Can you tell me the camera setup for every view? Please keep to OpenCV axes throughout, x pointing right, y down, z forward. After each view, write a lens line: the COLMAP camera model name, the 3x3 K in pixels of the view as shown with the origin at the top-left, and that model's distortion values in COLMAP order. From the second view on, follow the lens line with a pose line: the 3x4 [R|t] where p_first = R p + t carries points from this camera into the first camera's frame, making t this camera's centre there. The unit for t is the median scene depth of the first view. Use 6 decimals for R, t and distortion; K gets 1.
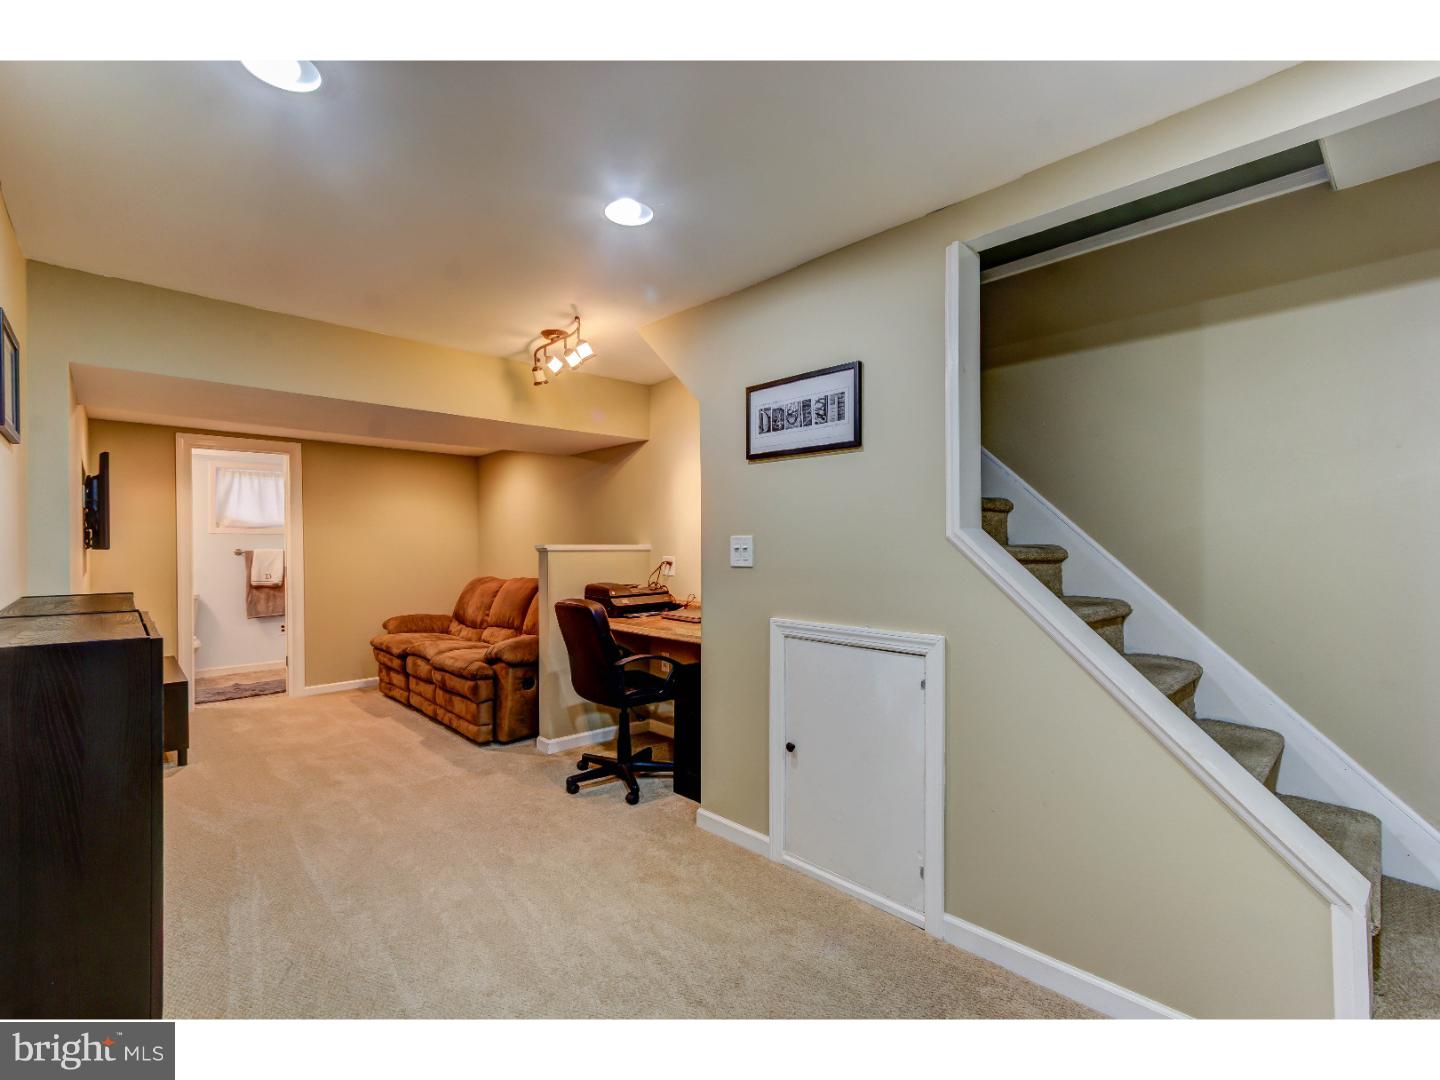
lens RADIAL K [[650.7, 0, 719.4], [0, 650.7, 546.2], [0, 0, 1]] dist [-0.001054, 0.002564]
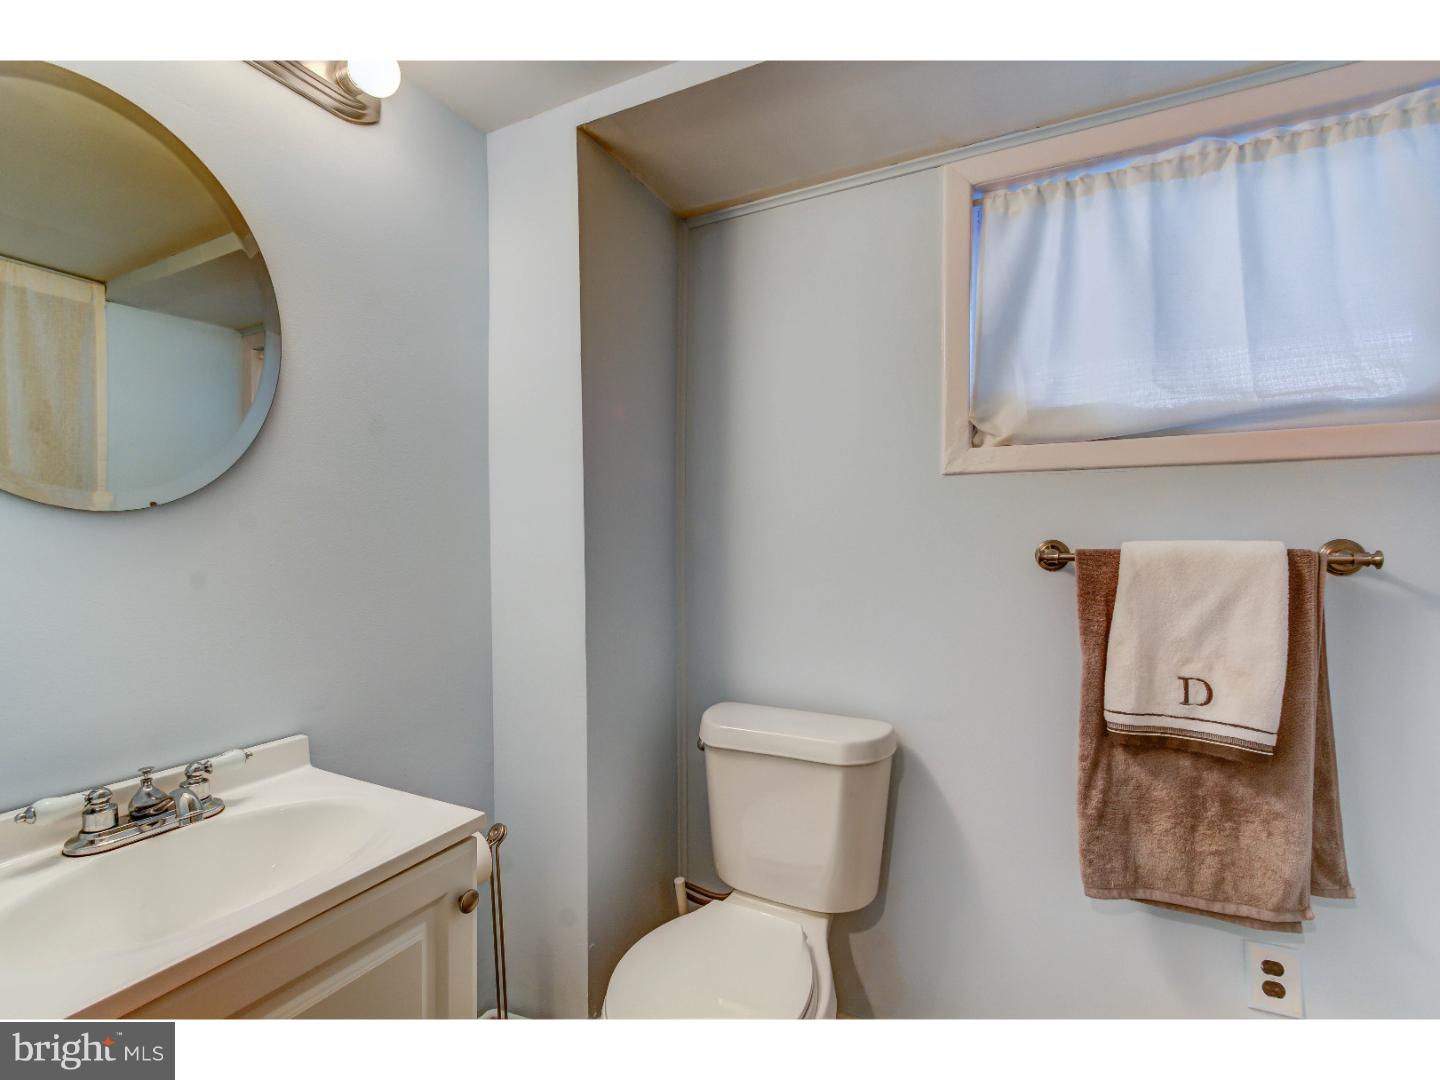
lens RADIAL K [[650.7, 0, 718.1], [0, 650.7, 547.7], [0, 0, 1]] dist [-0.001054, 0.002564]
pose [[0.327917, 0.013407, -0.944612, -0.572301], [-0.005682, 0.999909, 0.012219, 0.004565], [0.944690, 0.001361, 0.327963, 0.823820]]
